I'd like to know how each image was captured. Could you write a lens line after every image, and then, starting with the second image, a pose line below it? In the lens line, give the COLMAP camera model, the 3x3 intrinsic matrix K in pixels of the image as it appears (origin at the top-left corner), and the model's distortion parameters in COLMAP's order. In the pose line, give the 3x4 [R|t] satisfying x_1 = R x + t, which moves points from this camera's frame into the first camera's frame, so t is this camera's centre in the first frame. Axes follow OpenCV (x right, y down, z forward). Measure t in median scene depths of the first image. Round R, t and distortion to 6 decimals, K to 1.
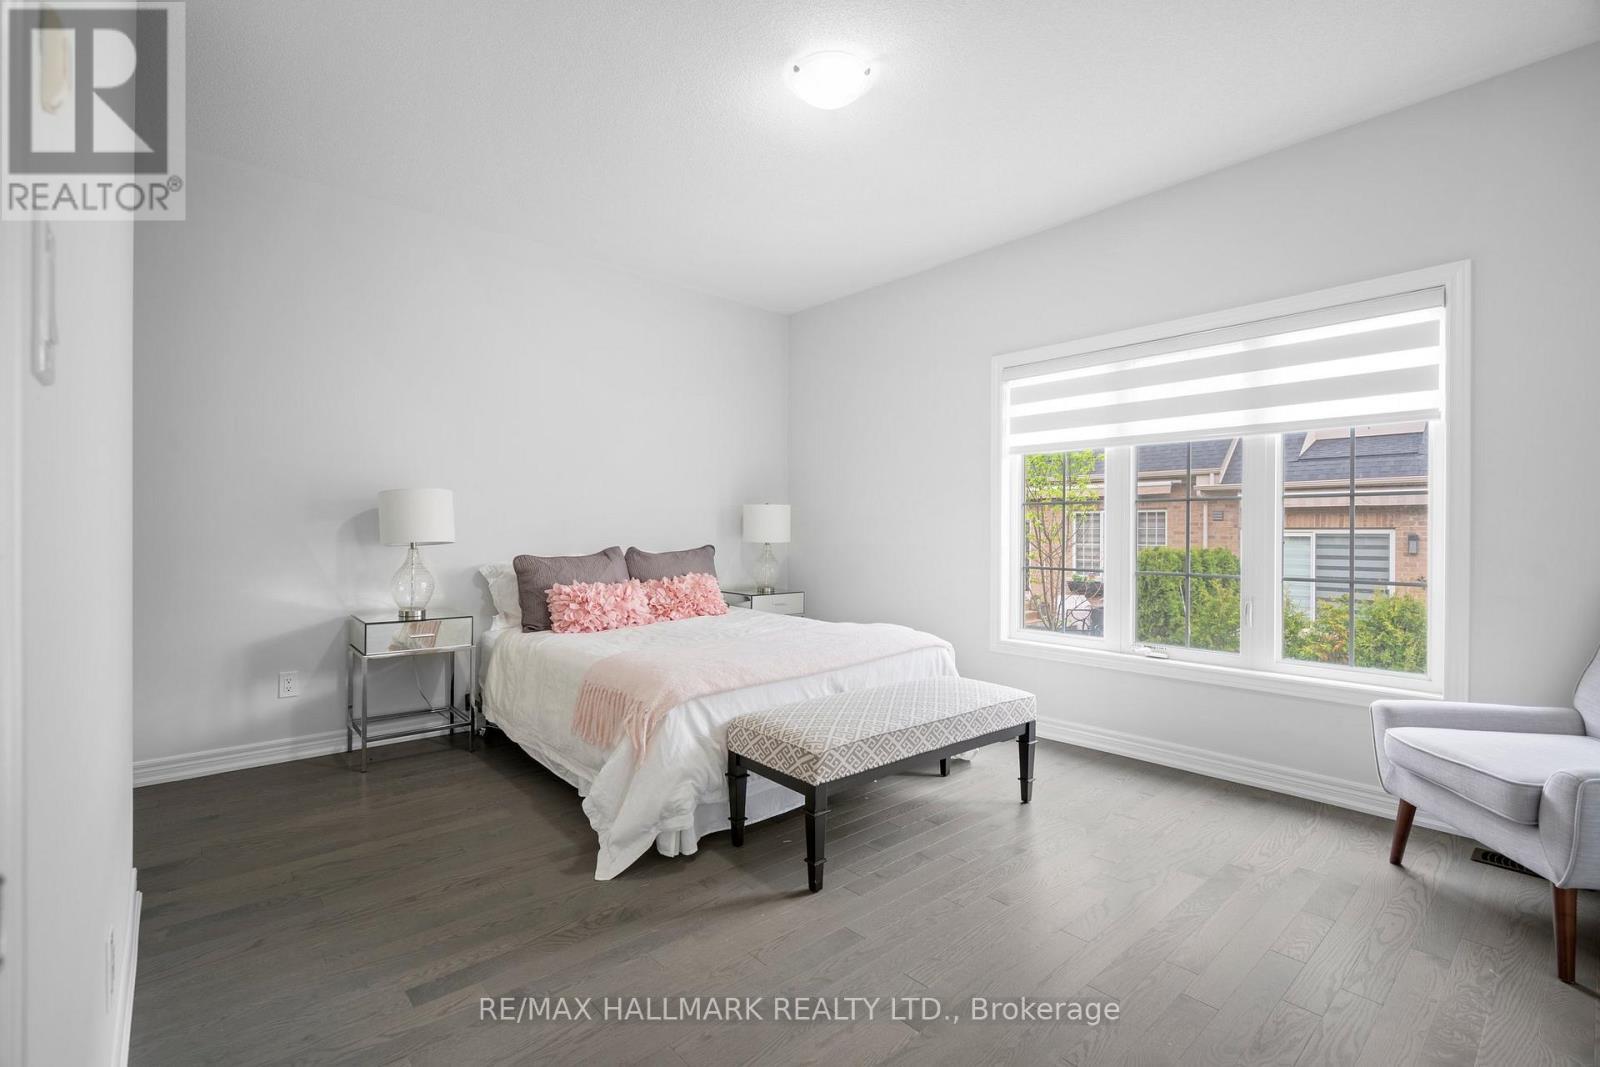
lens RADIAL K [[724.2, 0, 791.9], [0, 724.2, 531.7], [0, 0, 1]] dist [-0.002527, 0.000091]
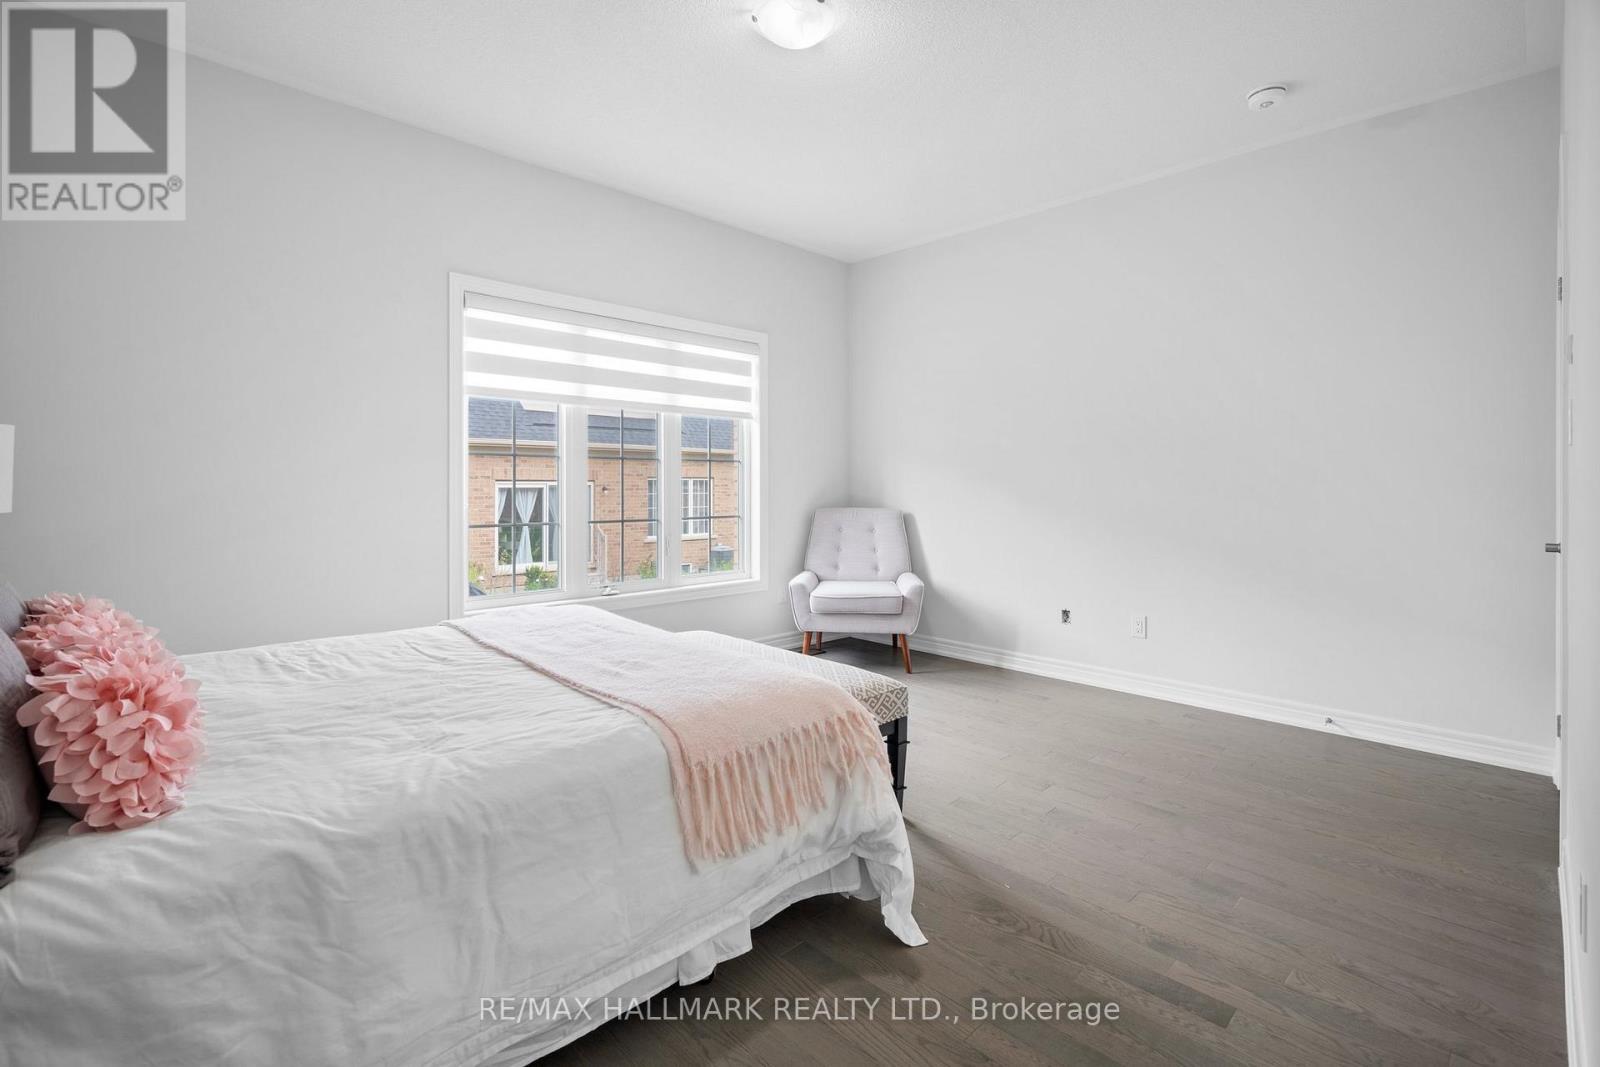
lens RADIAL K [[739.3, 0, 800.4], [0, 739.3, 484.7], [0, 0, 1]] dist [-0.001924, 0.000190]
pose [[-0.059342, -0.003654, 0.998231, -0.847332], [0.002563, 0.999989, 0.003813, -0.005781], [-0.998234, 0.002785, -0.059332, 0.957783]]
